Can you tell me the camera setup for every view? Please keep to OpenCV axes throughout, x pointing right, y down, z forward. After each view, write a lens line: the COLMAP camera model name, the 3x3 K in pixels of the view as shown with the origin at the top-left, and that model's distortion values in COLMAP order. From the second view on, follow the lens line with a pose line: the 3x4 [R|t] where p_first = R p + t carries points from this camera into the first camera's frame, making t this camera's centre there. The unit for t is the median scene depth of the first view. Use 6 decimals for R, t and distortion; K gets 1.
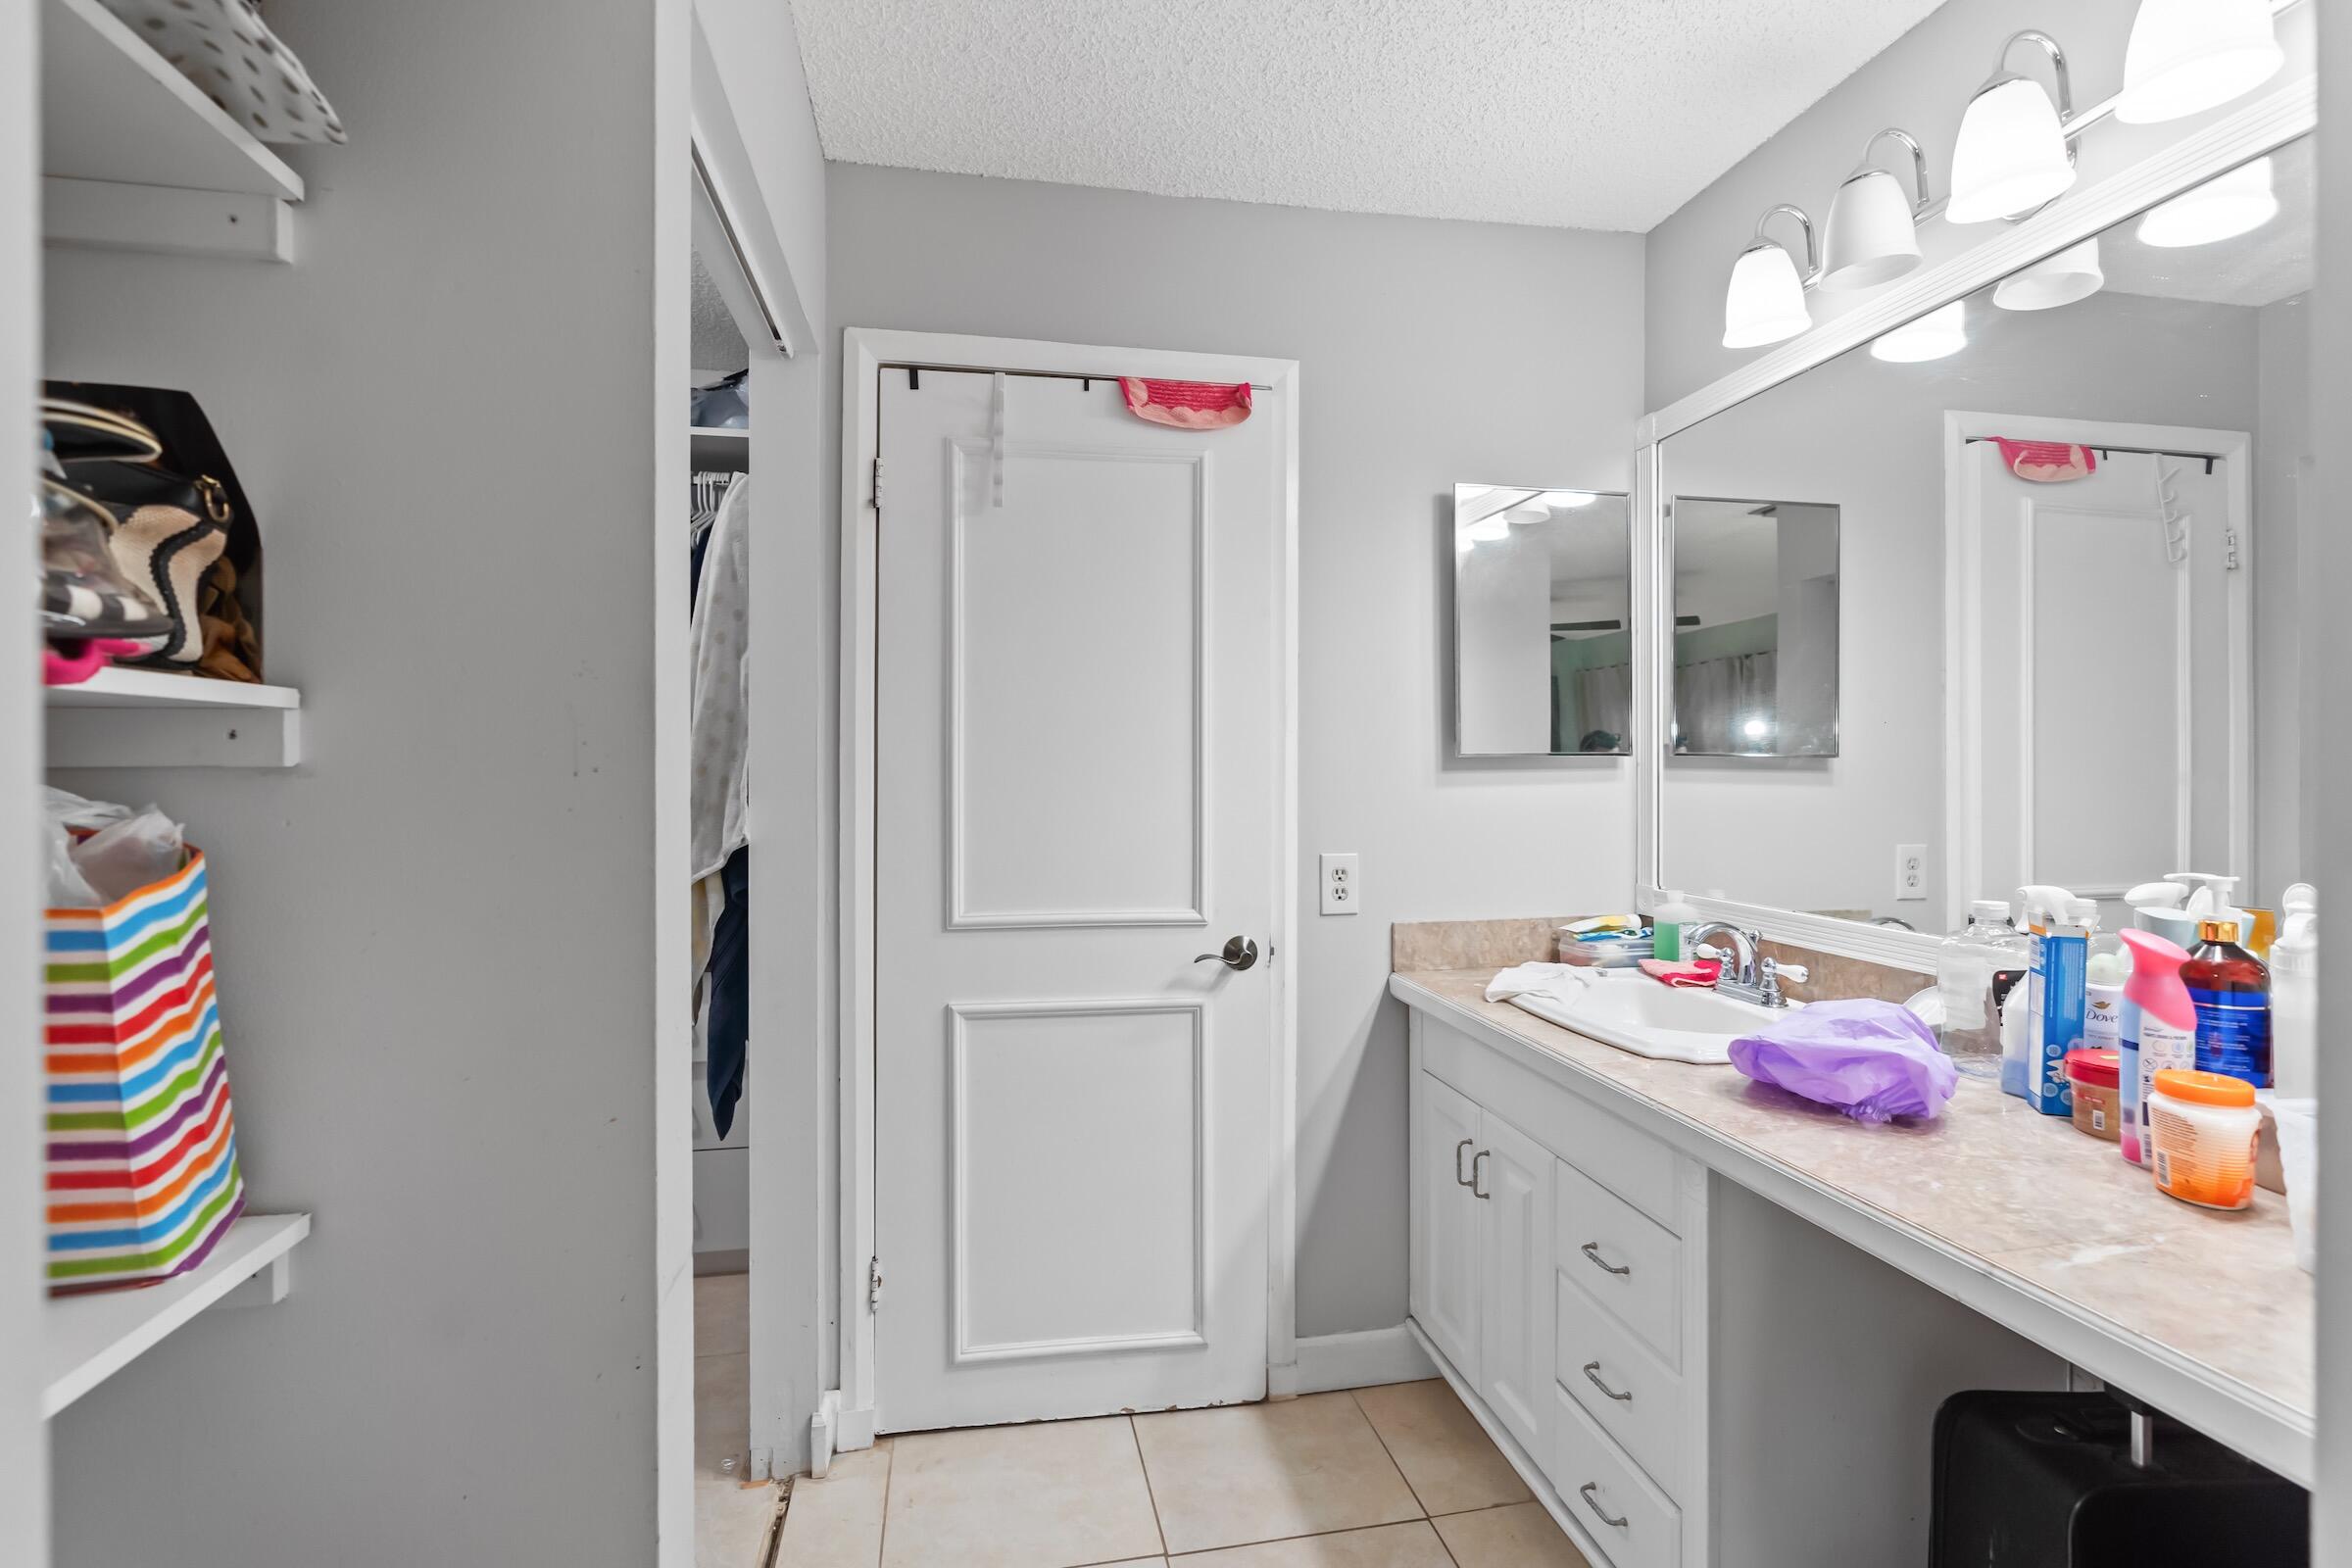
lens RADIAL K [[1066.1, 0, 1178.6], [0, 1066.1, 775.0], [0, 0, 1]] dist [-0.007185, 0.002023]
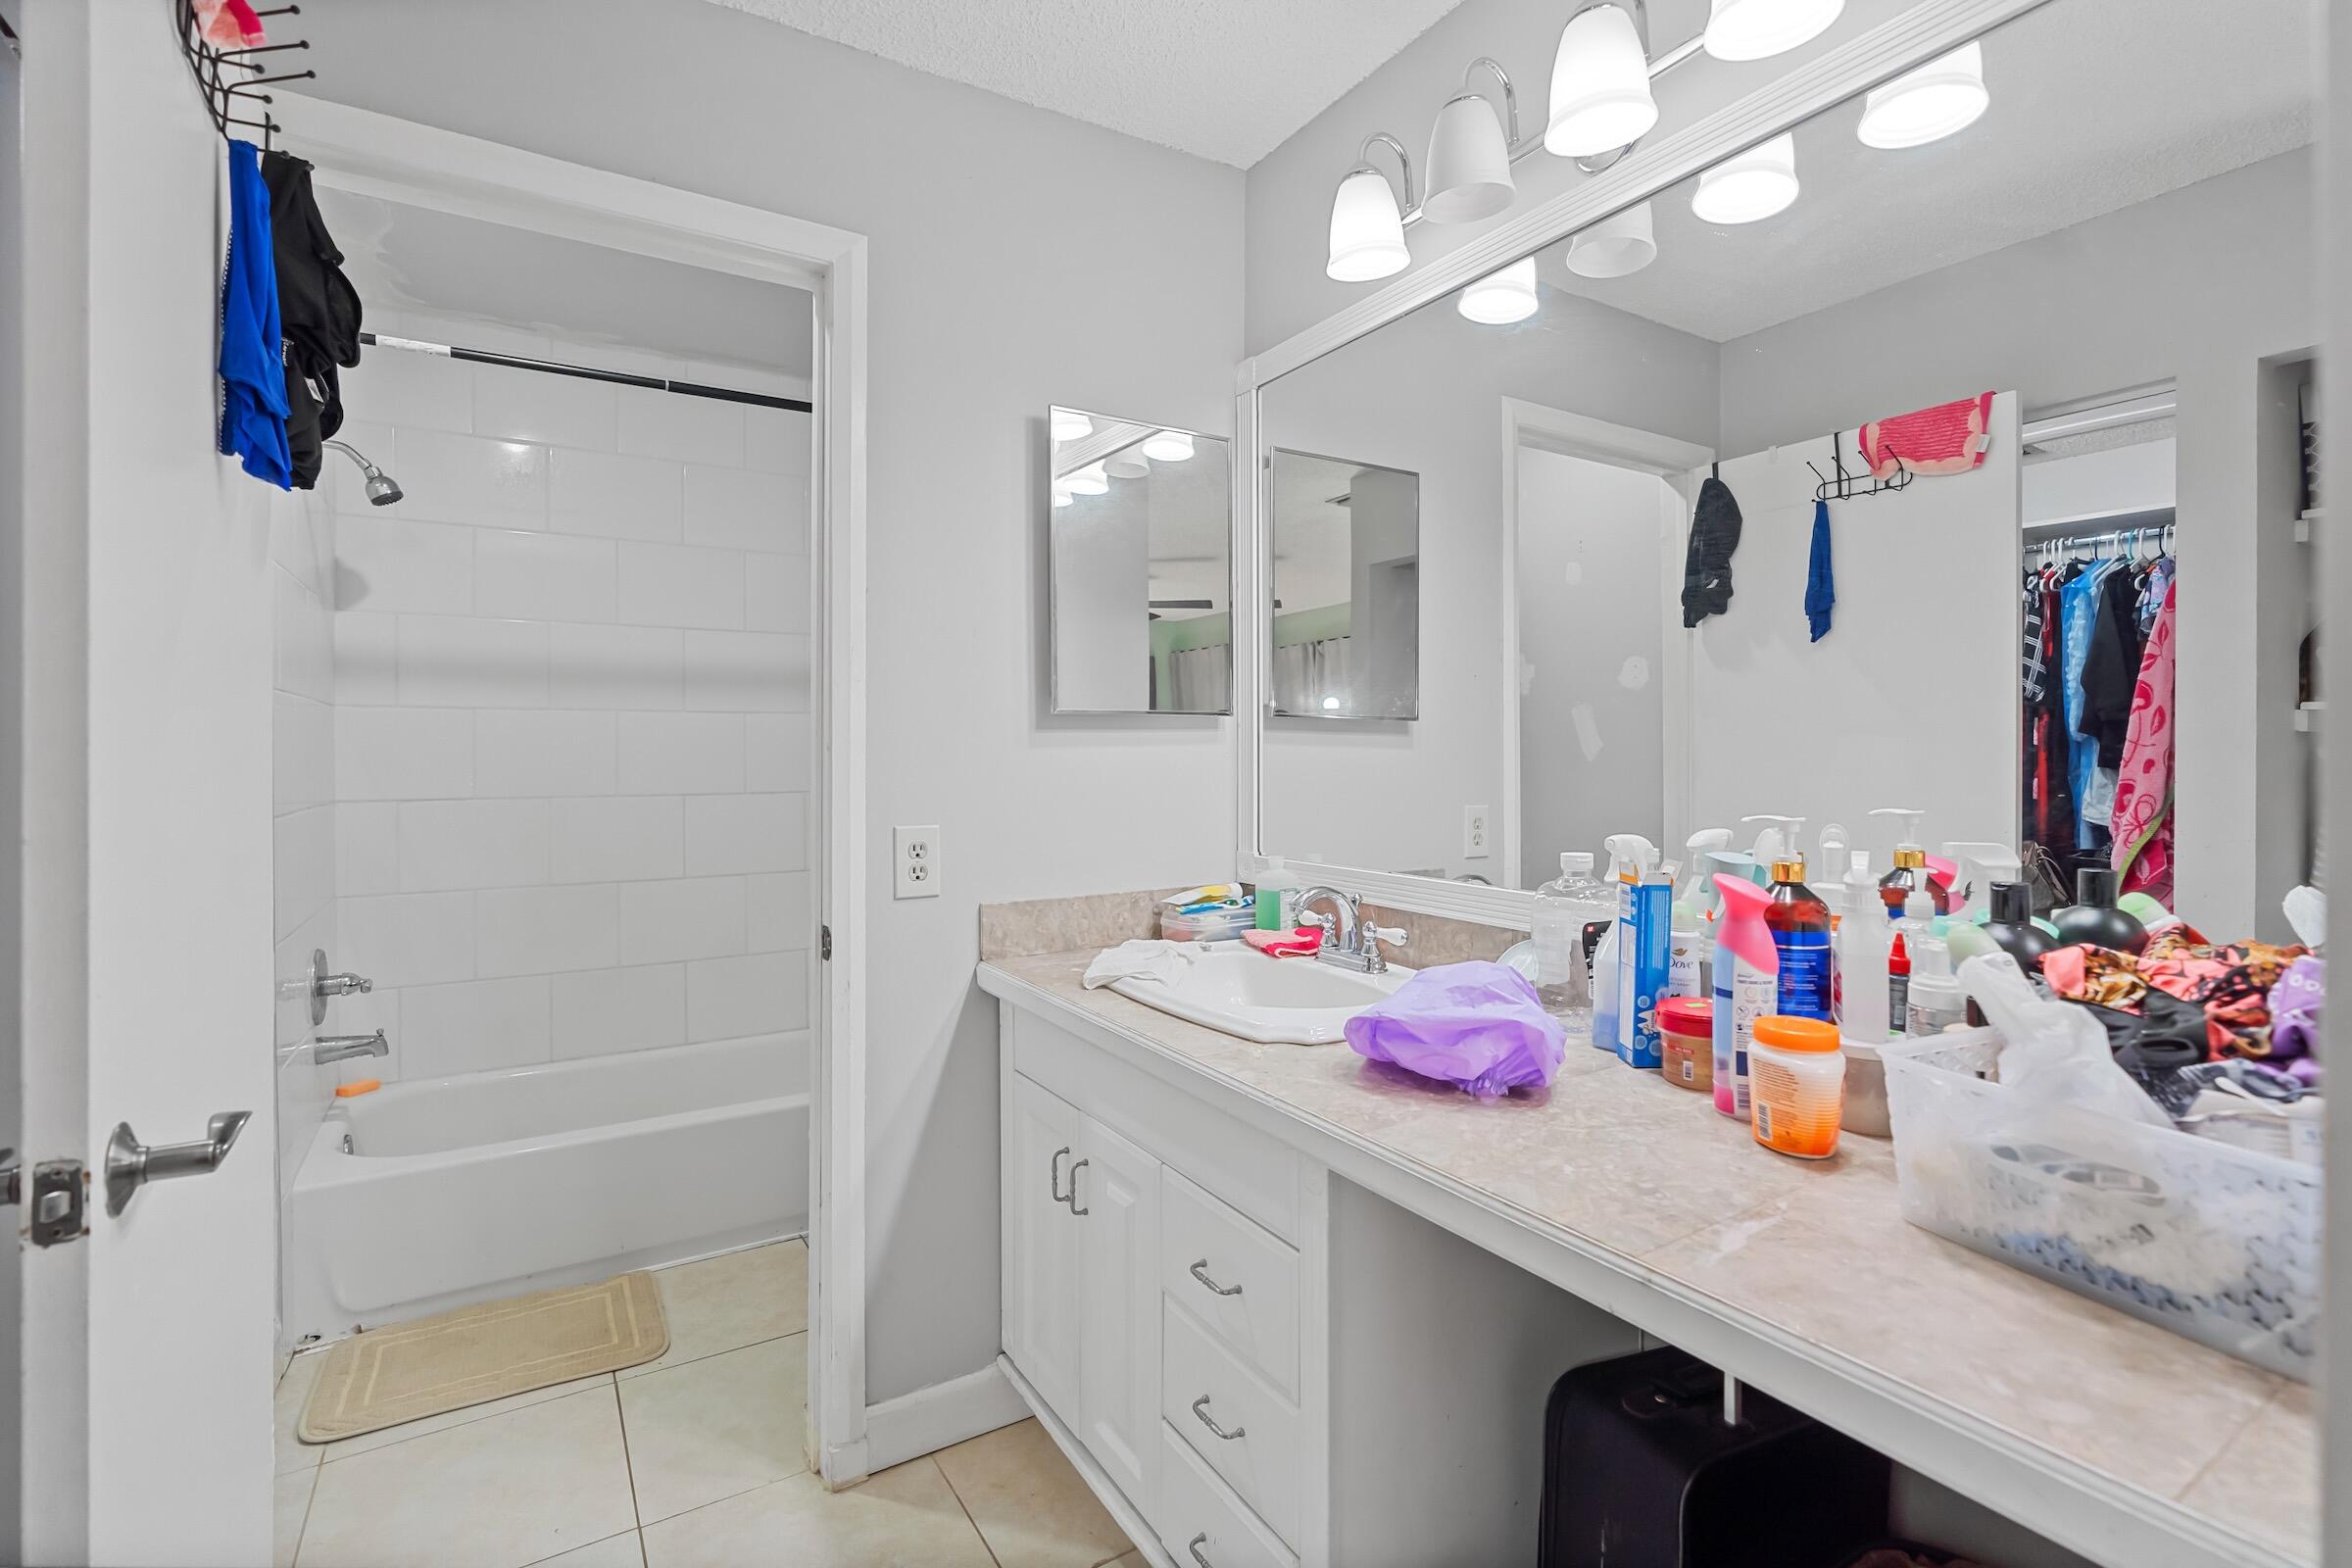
lens RADIAL K [[1066.1, 0, 1172.5], [0, 1066.1, 750.9], [0, 0, 1]] dist [-0.007185, 0.002023]
pose [[0.935834, 0.000577, 0.352440, 0.052326], [0.001430, 0.999984, -0.005434, 0.023850], [-0.352437, 0.005590, 0.935819, 0.167549]]
